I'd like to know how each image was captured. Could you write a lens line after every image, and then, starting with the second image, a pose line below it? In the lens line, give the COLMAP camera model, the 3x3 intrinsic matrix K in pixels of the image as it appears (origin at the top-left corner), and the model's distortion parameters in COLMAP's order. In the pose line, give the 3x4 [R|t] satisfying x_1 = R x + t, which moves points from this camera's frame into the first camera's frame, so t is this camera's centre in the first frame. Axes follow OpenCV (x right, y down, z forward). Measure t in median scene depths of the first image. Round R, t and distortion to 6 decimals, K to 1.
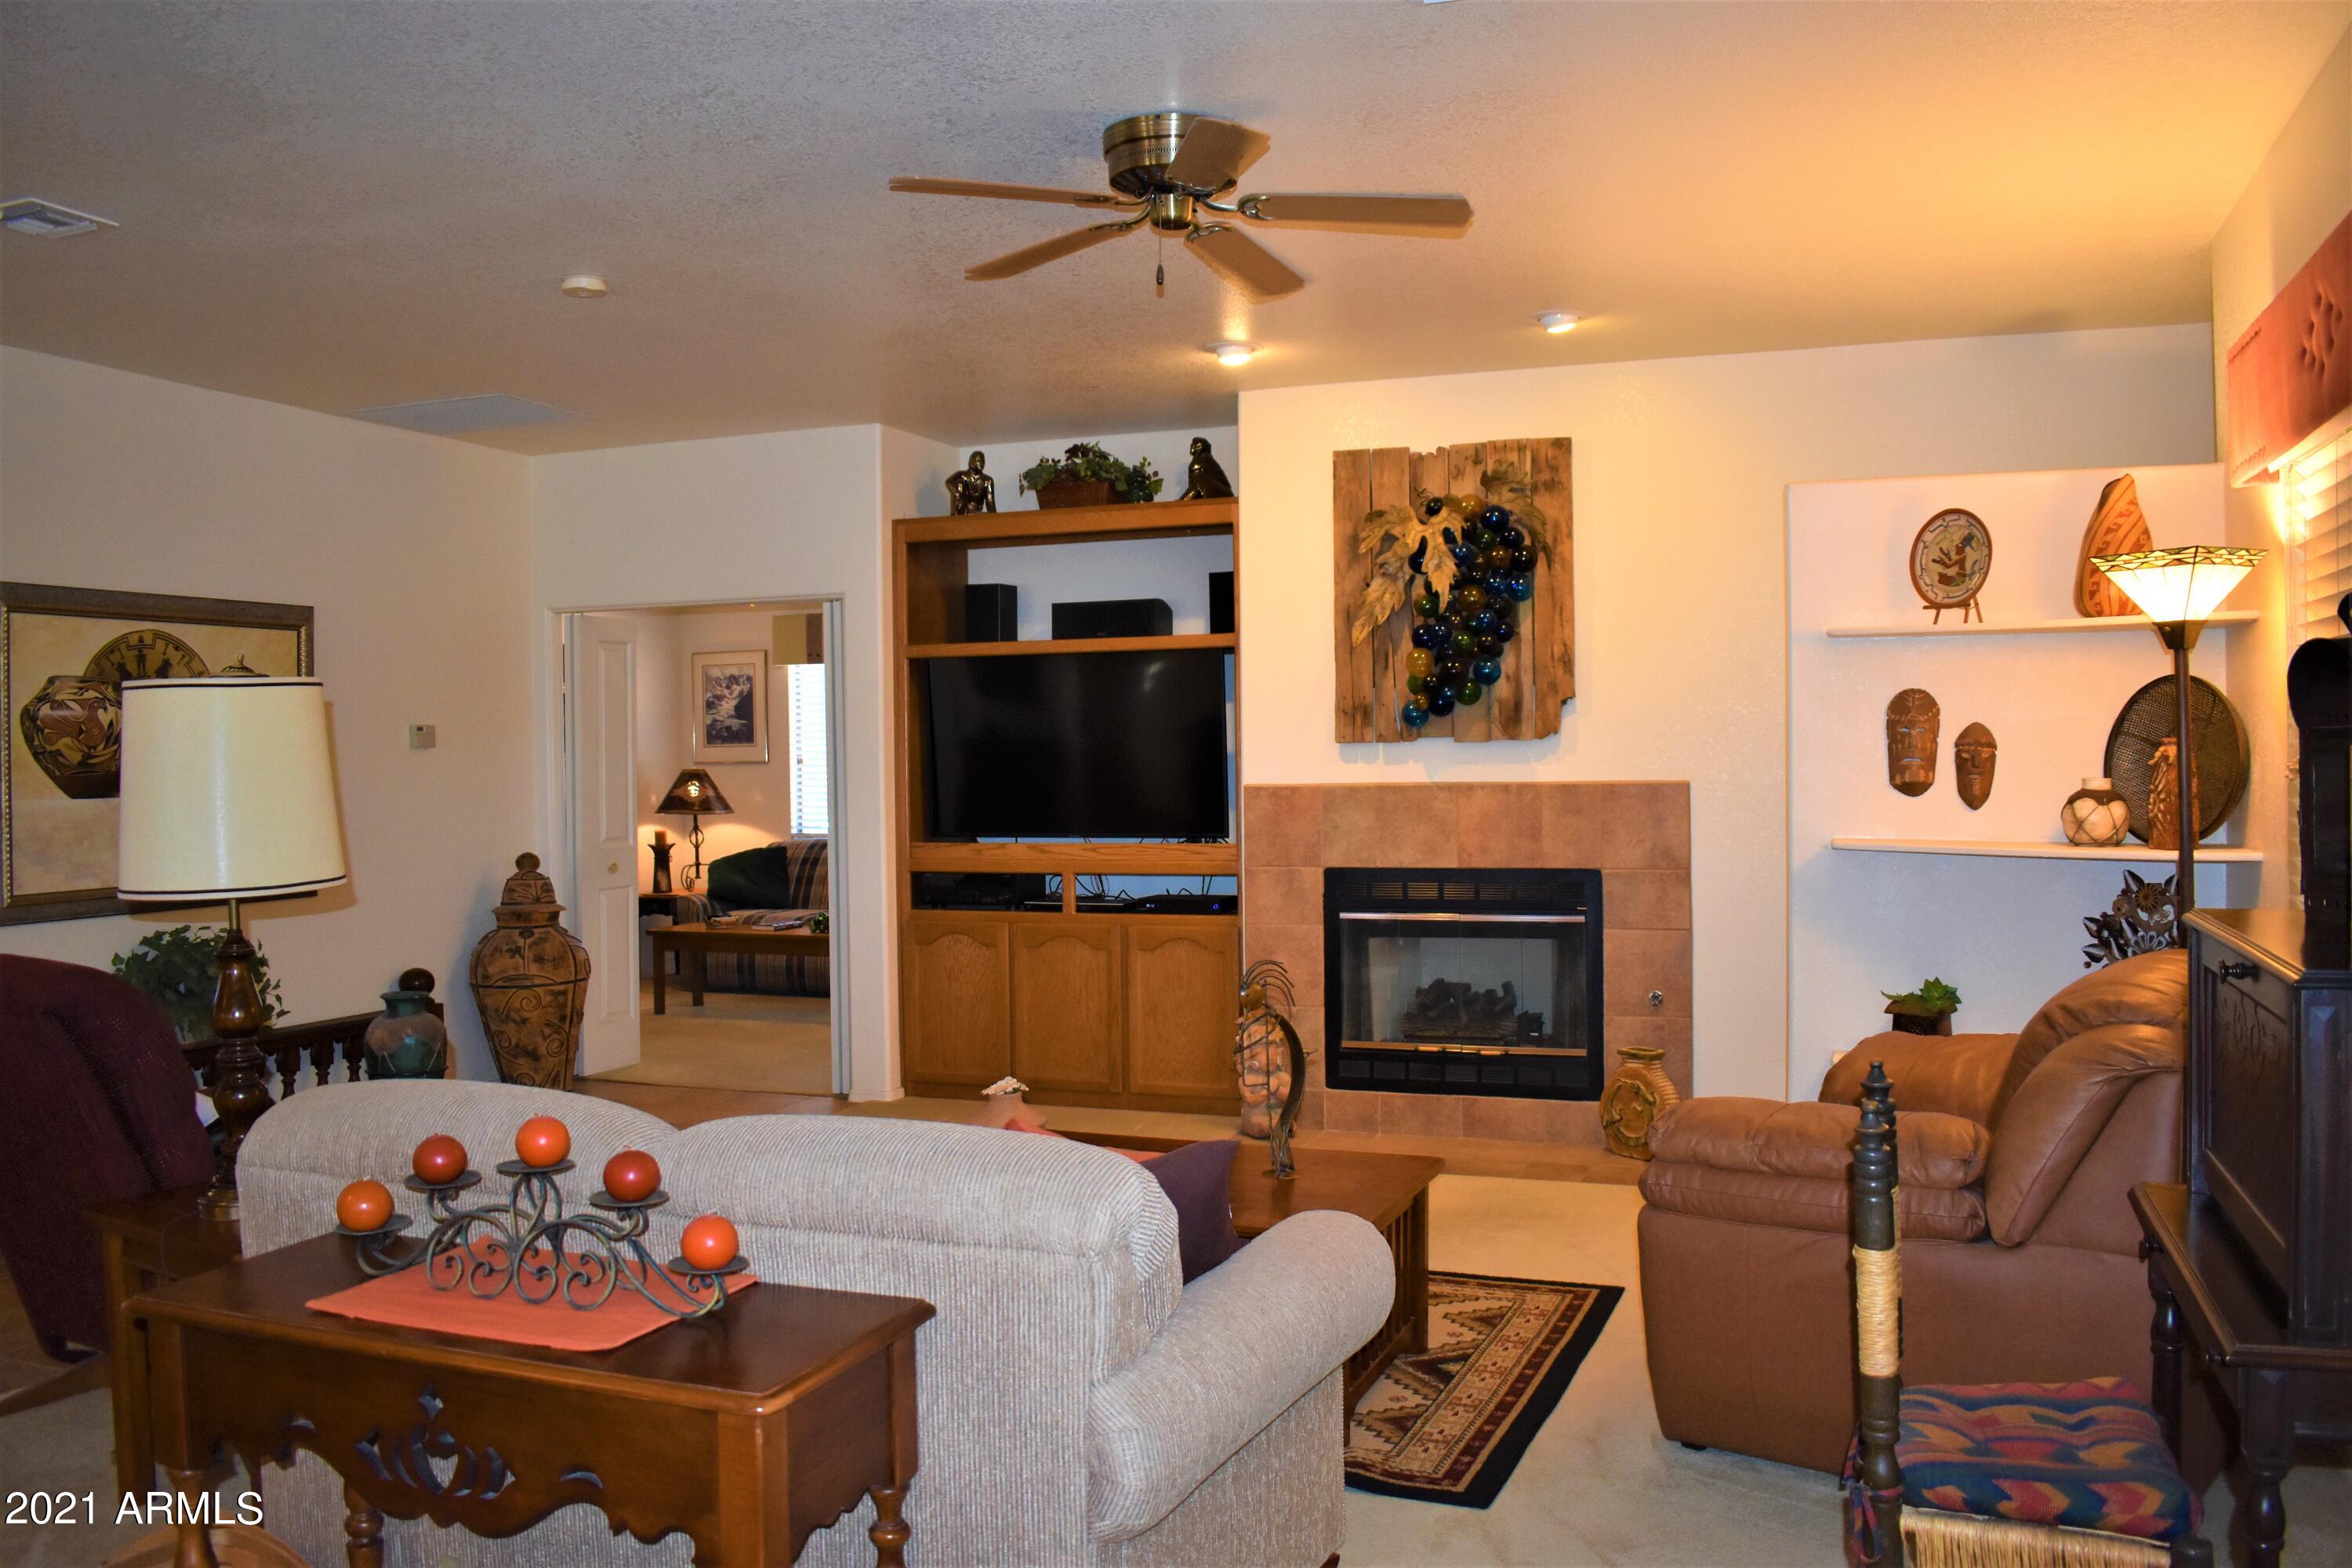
lens RADIAL K [[1856.1, 0, 1176.0], [0, 1856.1, 784.0], [0, 0, 1]] dist [-0.096170, 0.010616]
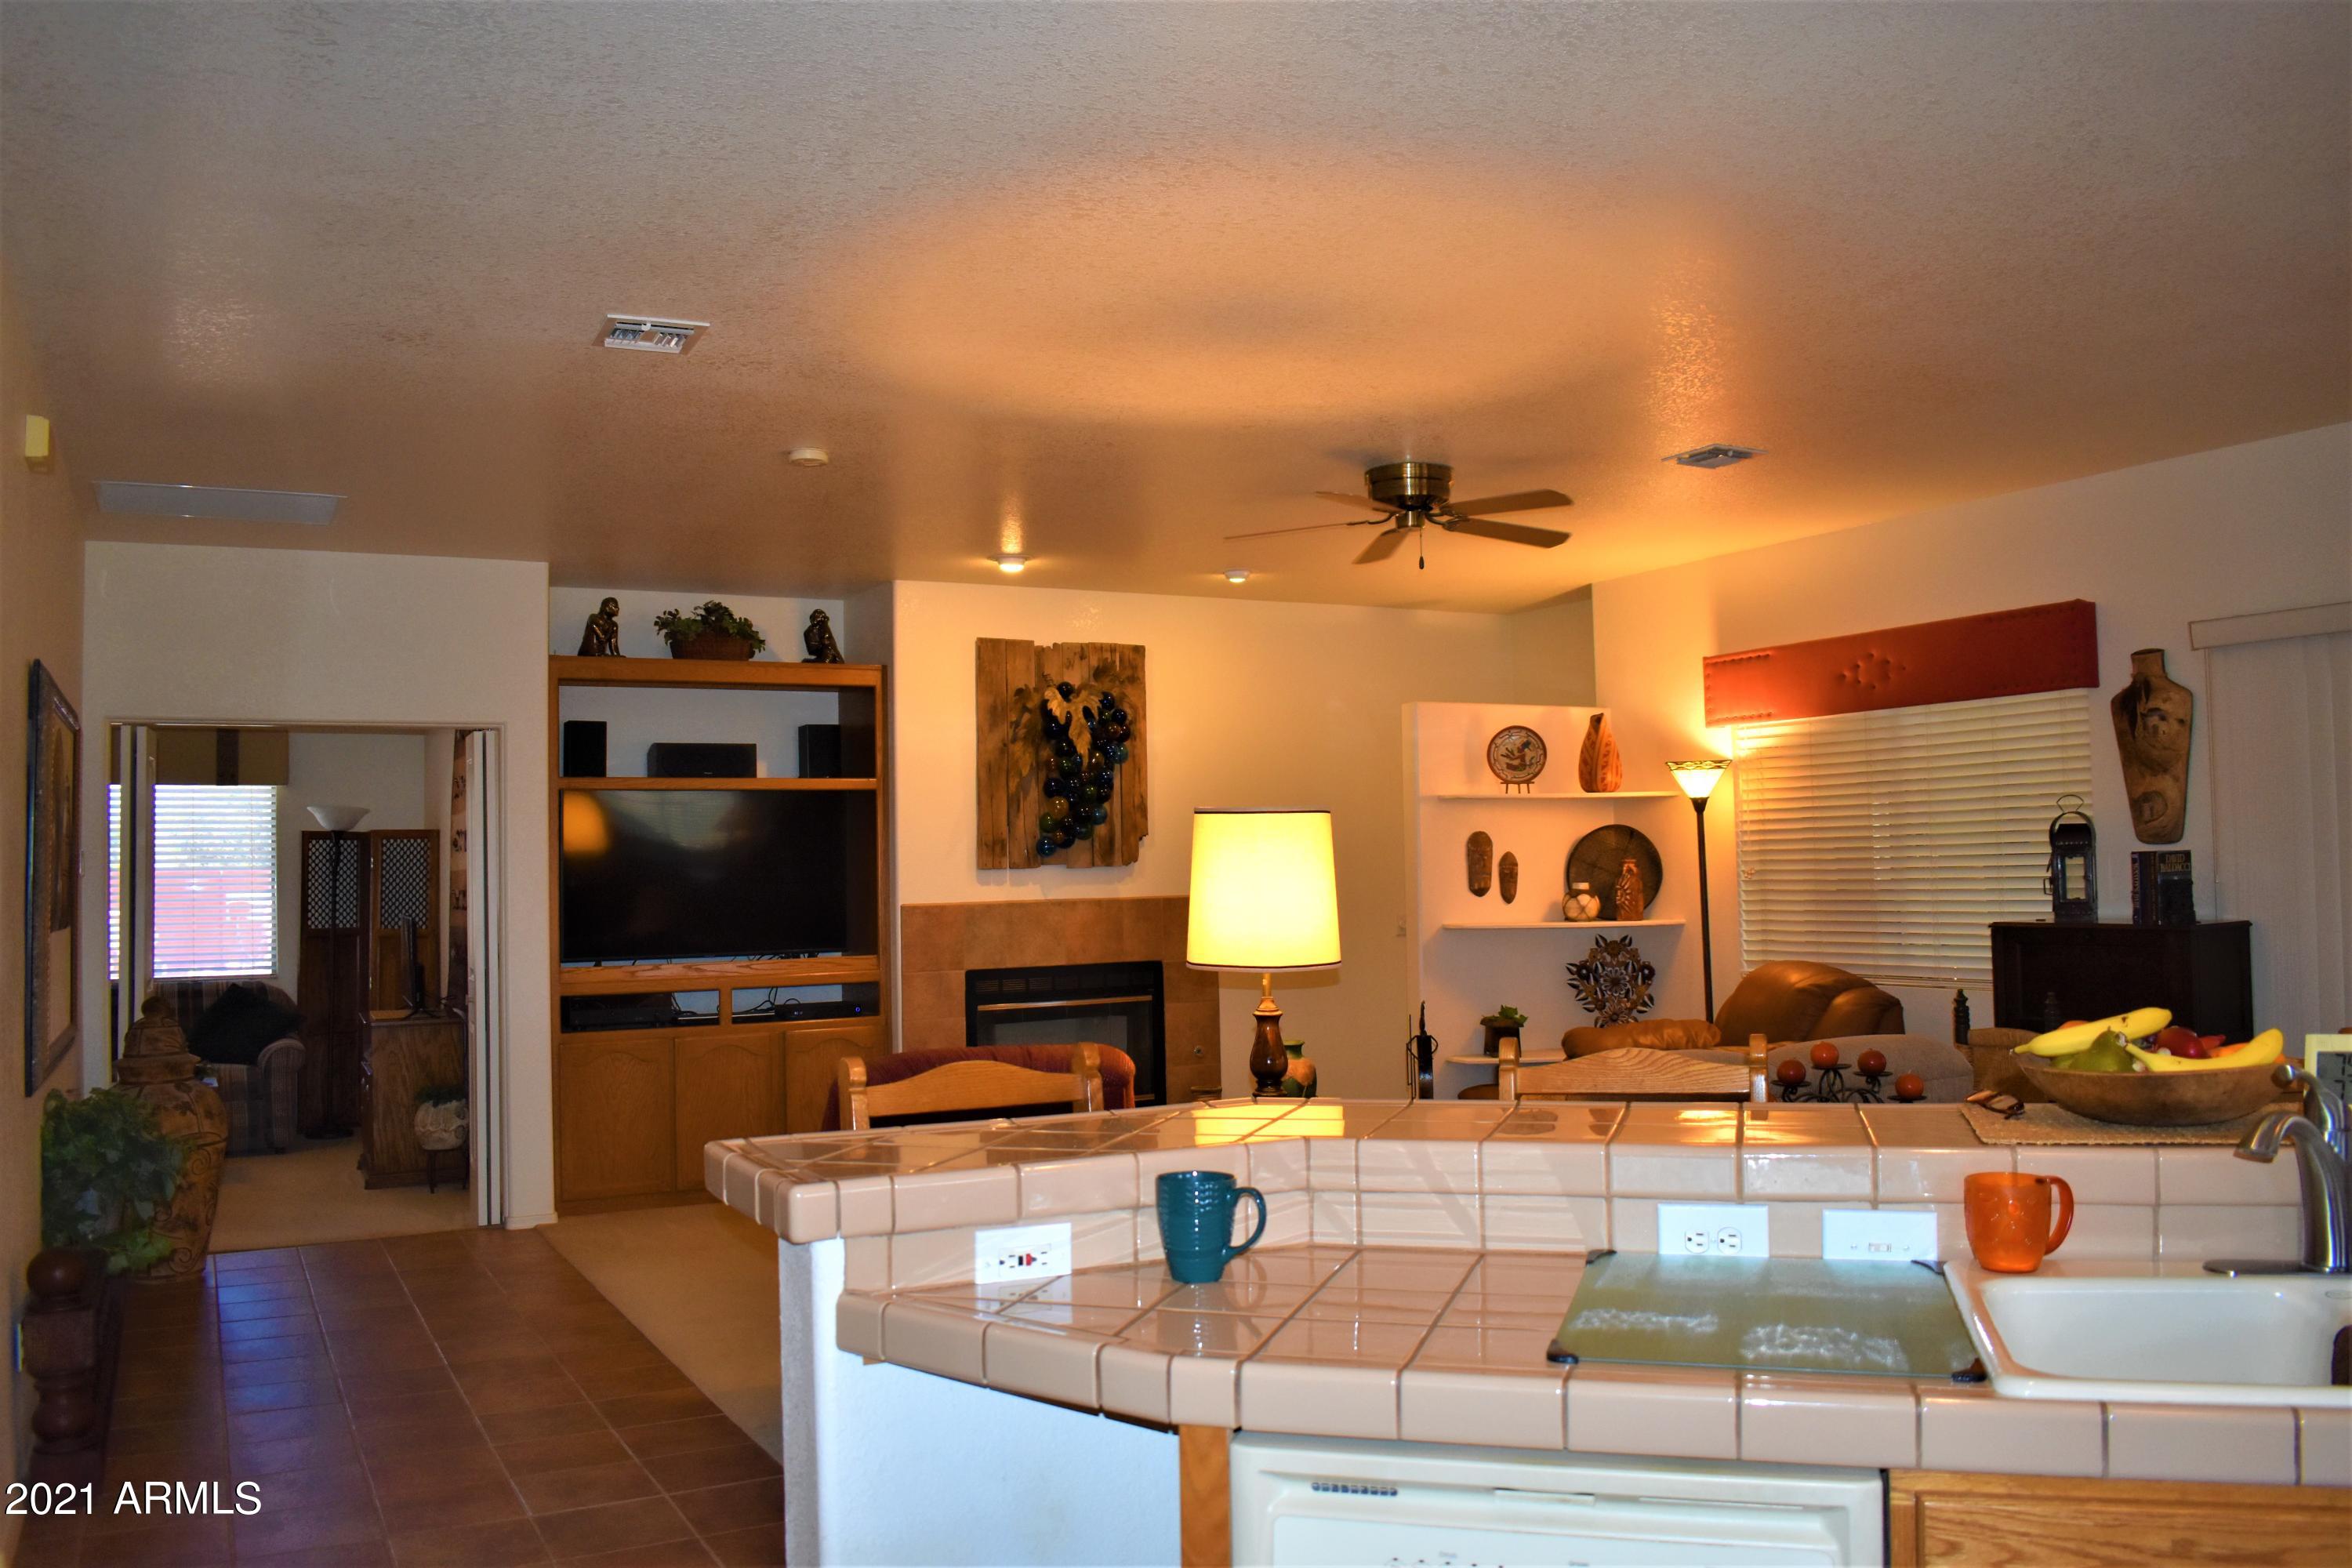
lens RADIAL K [[1856.1, 0, 1176.0], [0, 1856.1, 784.0], [0, 0, 1]] dist [-0.096170, 0.010616]
pose [[0.666766, 0.031118, 0.744617, -0.774089], [0.026098, 0.997540, -0.065057, 0.005288], [-0.744810, 0.062811, 0.664314, 0.066920]]
